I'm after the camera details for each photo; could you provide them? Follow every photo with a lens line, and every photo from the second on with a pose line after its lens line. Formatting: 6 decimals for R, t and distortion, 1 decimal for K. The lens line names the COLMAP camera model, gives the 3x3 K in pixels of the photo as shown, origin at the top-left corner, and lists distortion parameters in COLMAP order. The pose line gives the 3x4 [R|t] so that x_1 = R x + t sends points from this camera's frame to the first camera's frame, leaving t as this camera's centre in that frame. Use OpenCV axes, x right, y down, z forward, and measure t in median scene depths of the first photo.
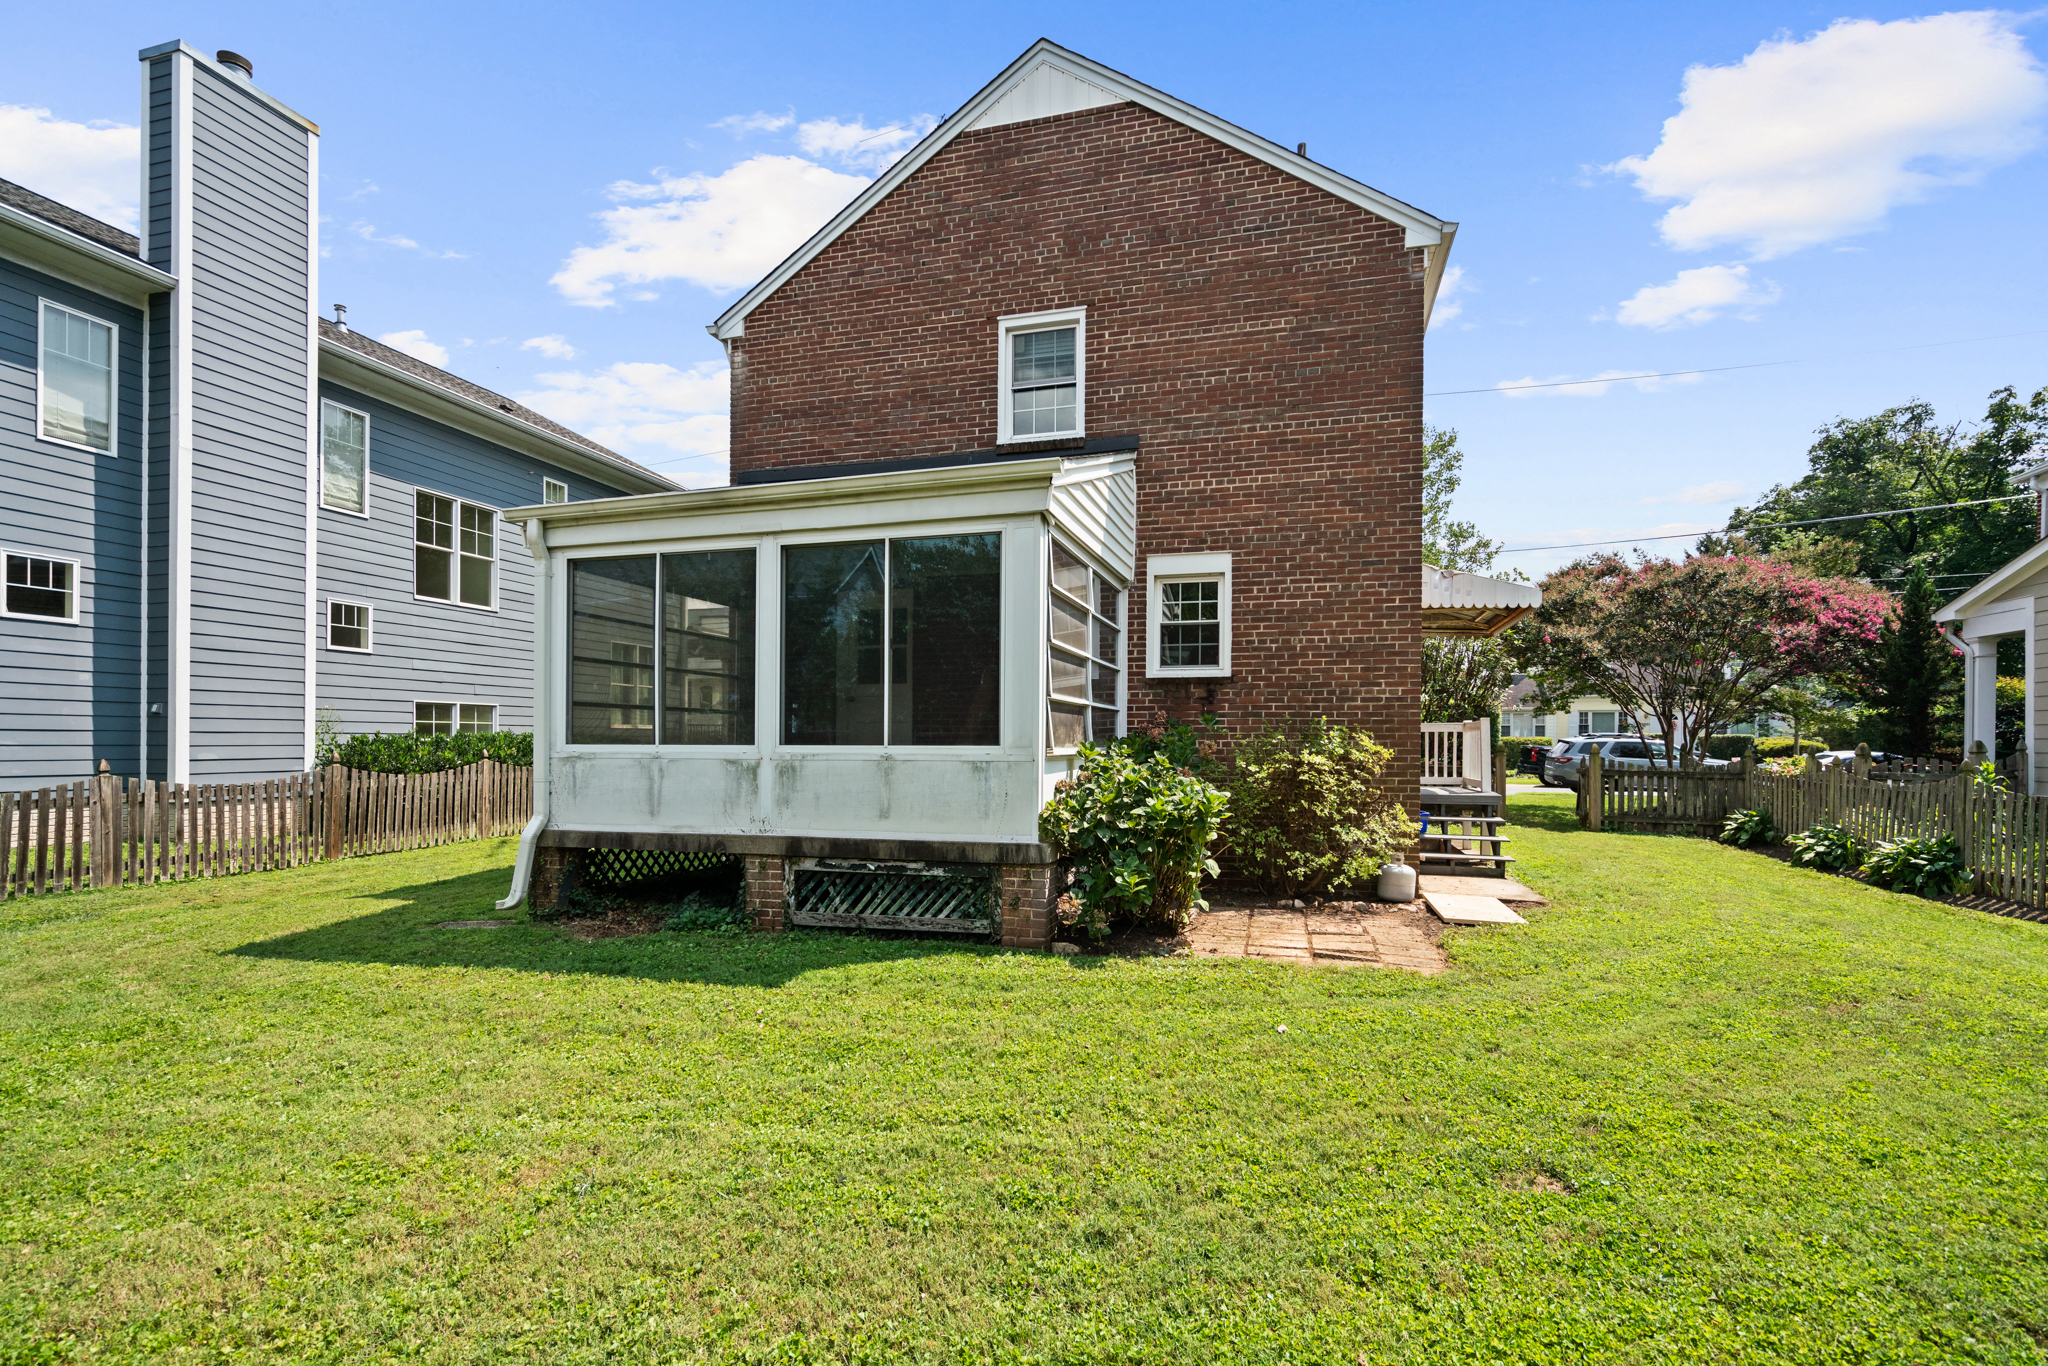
lens RADIAL K [[935.0, 0, 930.0], [0, 935.0, 741.7], [0, 0, 1]] dist [-0.009394, 0.002299]
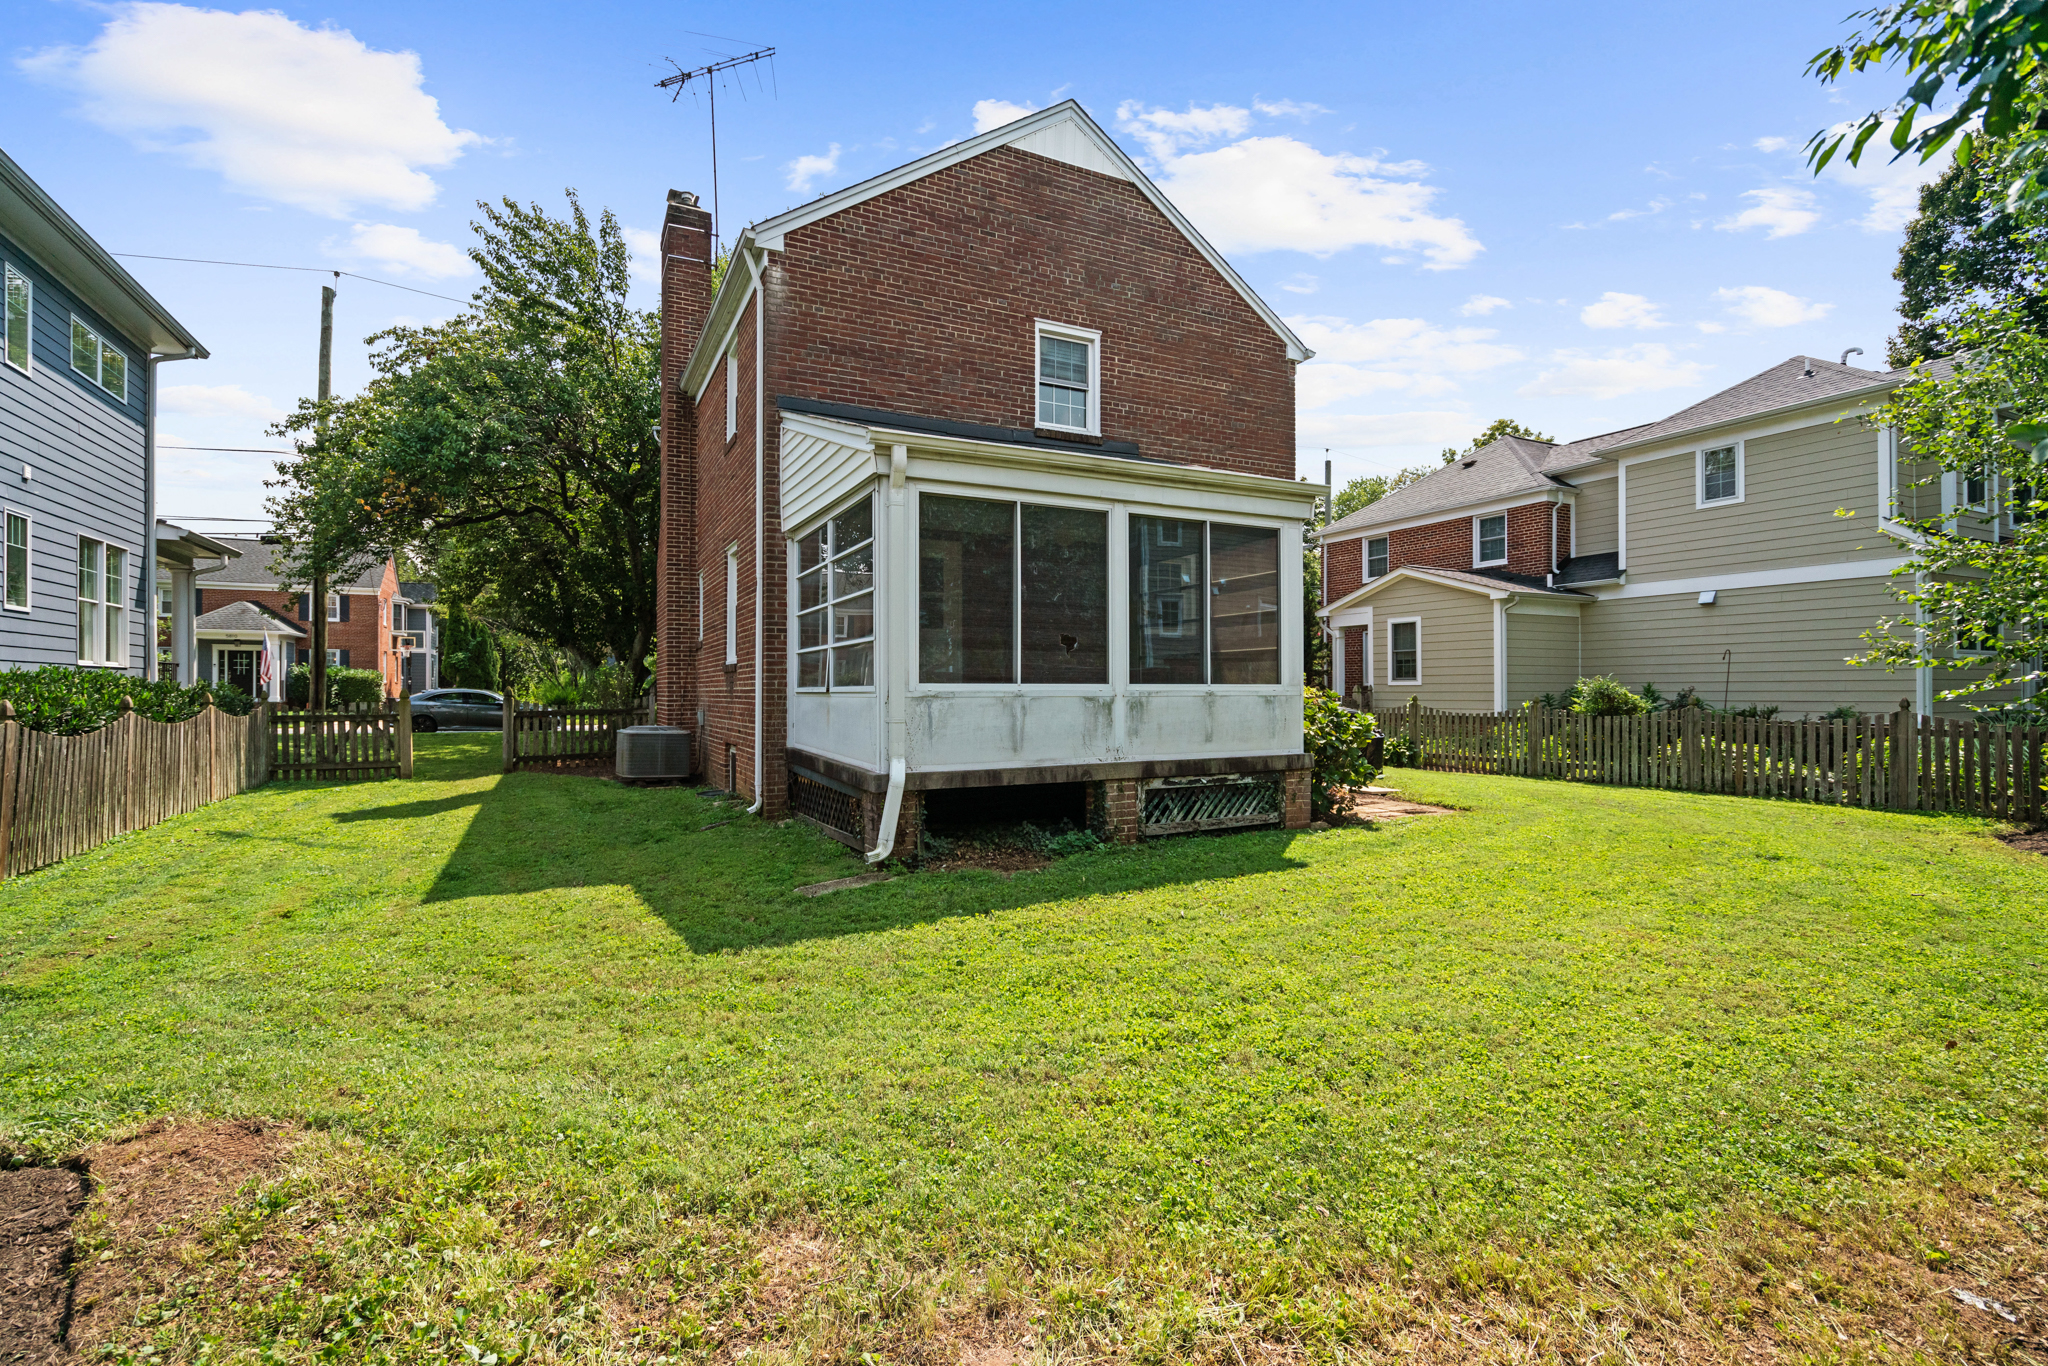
lens RADIAL K [[935.0, 0, 1013.4], [0, 935.0, 680.9], [0, 0, 1]] dist [-0.009394, 0.002299]
pose [[0.730127, 0.004166, 0.683298, -1.046099], [0.000680, 0.999976, -0.006824, 0.007626], [-0.683311, 0.005447, 0.730107, 0.242448]]
